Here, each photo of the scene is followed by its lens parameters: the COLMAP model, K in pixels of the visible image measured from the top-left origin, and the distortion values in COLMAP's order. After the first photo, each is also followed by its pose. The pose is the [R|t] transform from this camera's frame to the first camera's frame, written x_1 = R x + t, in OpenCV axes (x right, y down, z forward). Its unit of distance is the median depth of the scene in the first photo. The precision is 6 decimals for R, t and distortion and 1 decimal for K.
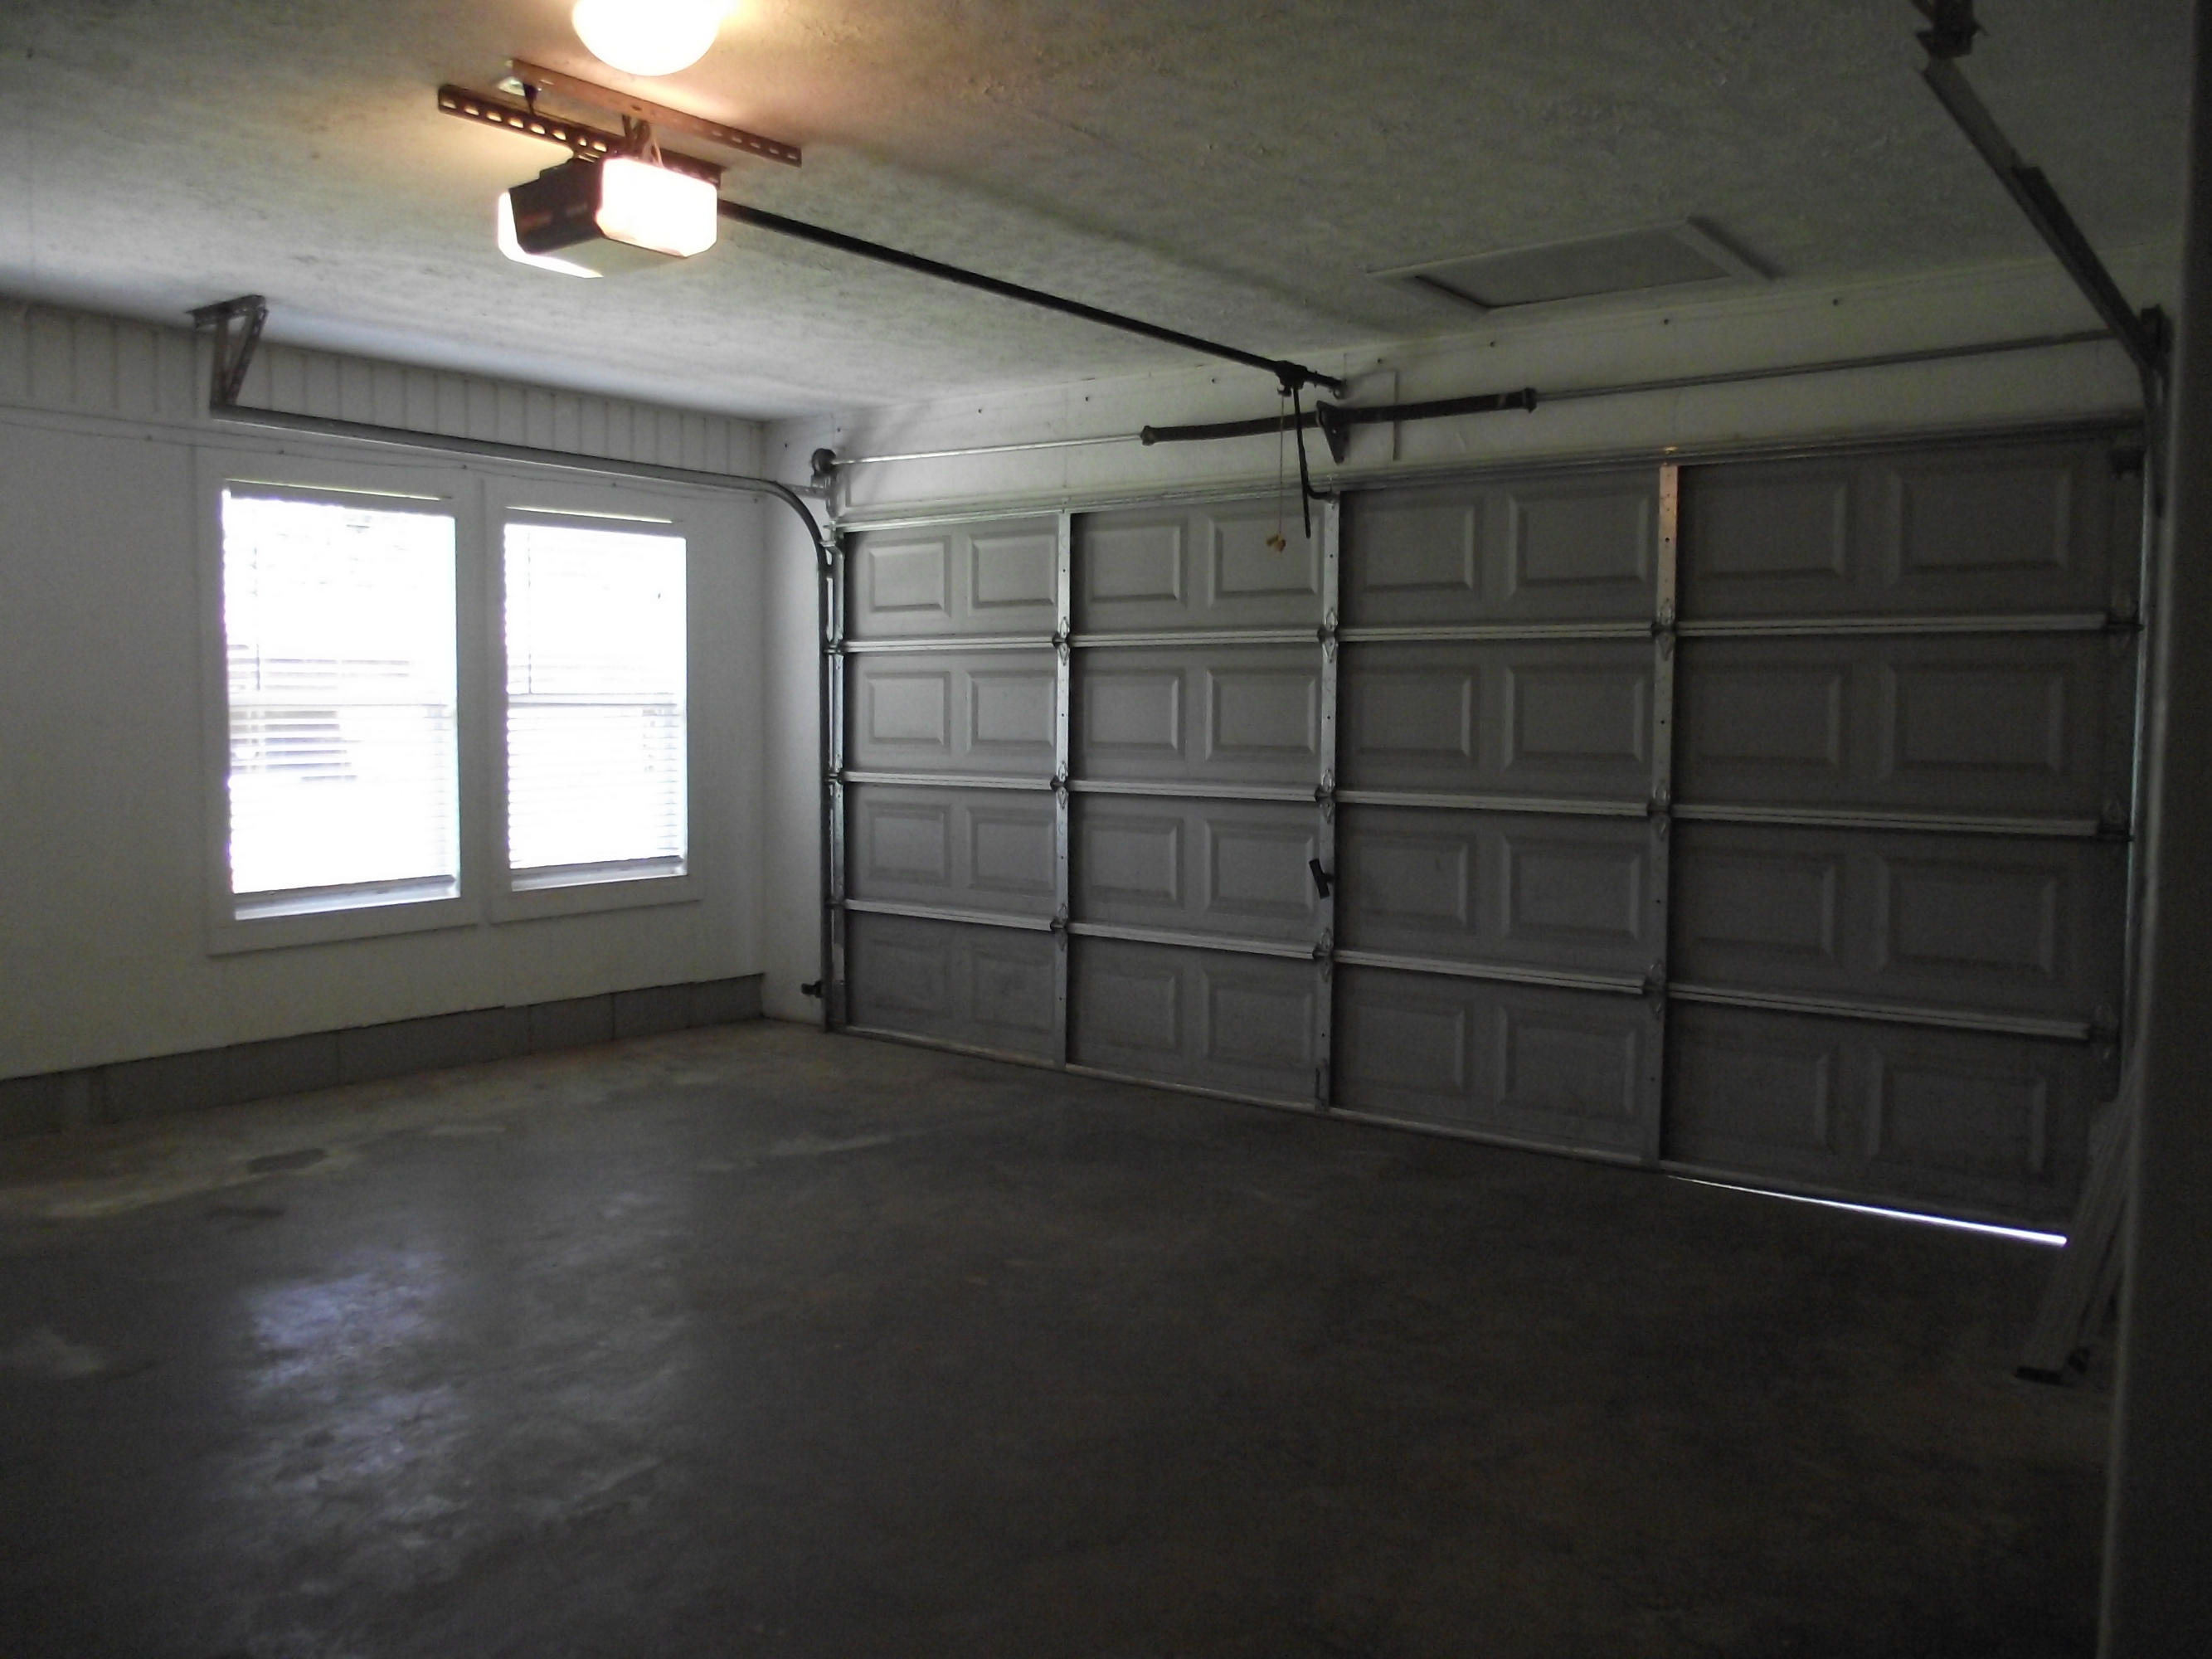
lens RADIAL K [[1764.1, 0, 1118.9], [0, 1764.1, 819.9], [0, 0, 1]] dist [-0.076237, 0.051881]
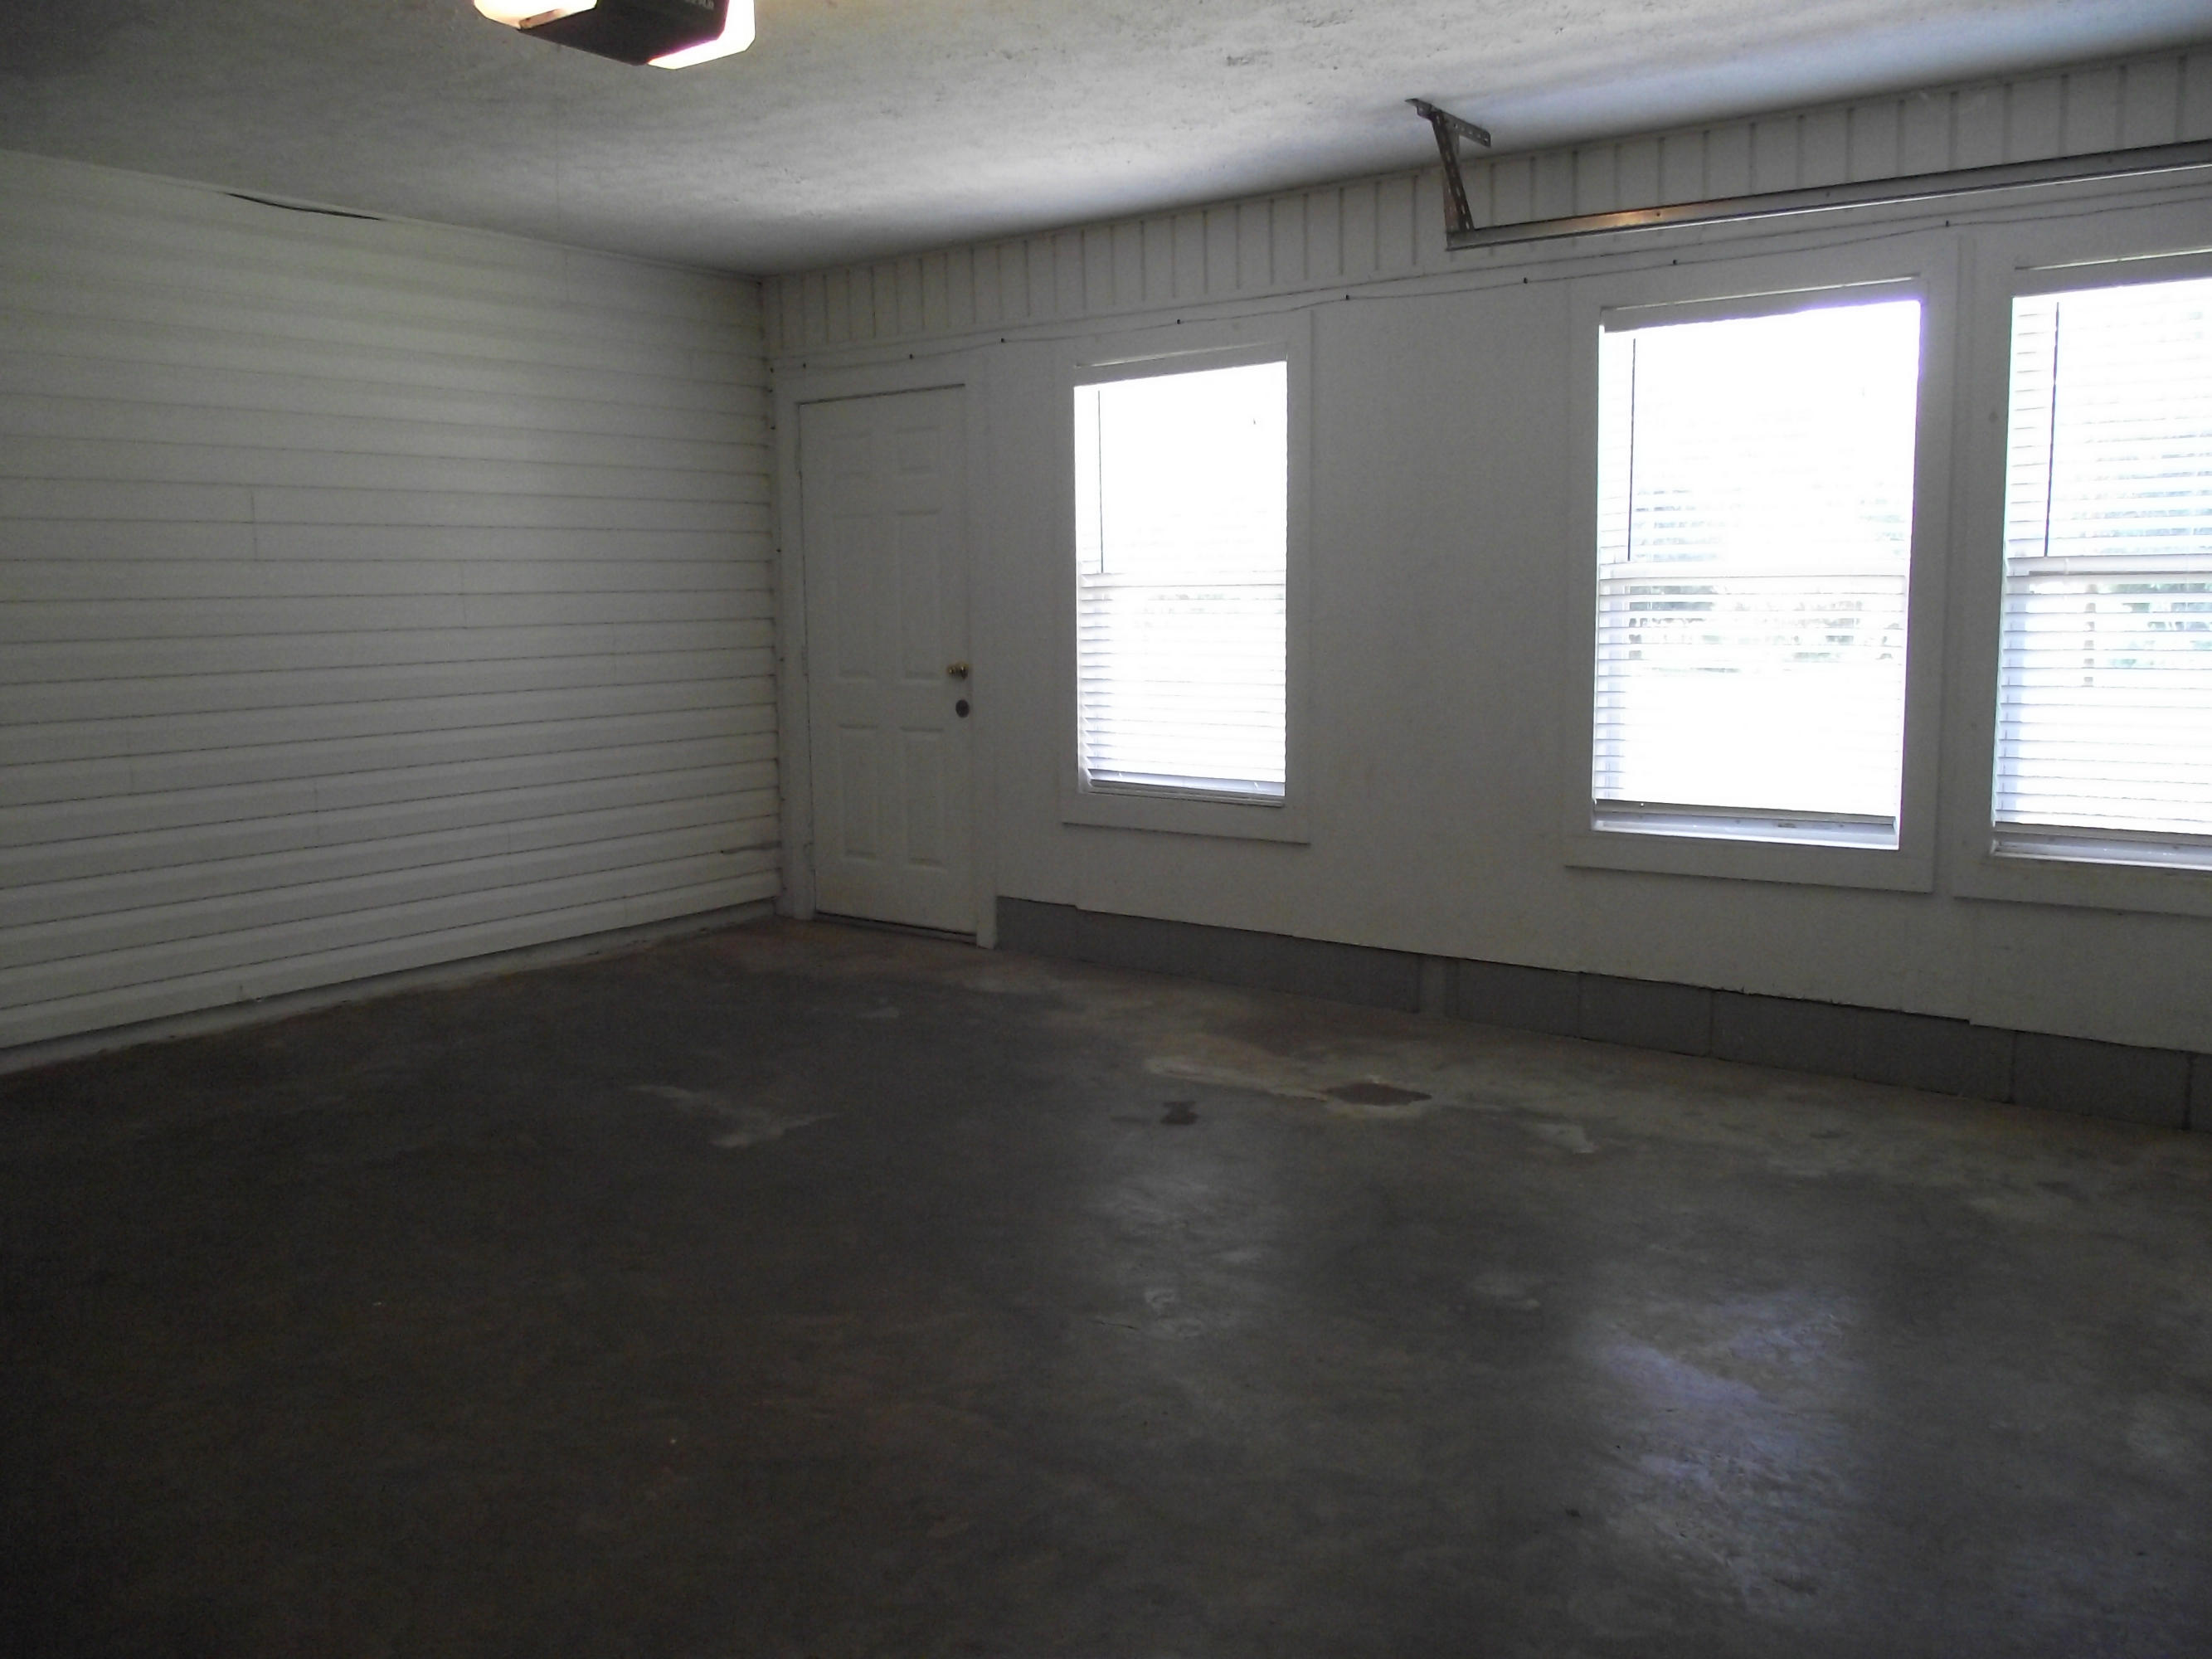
lens RADIAL K [[1764.1, 0, 1118.9], [0, 1764.1, 819.9], [0, 0, 1]] dist [-0.076237, 0.051881]
pose [[-0.012519, 0.127345, -0.991779, 0.343624], [-0.049247, 0.990575, 0.127812, -0.045205], [0.998708, 0.050442, -0.006130, 0.739255]]
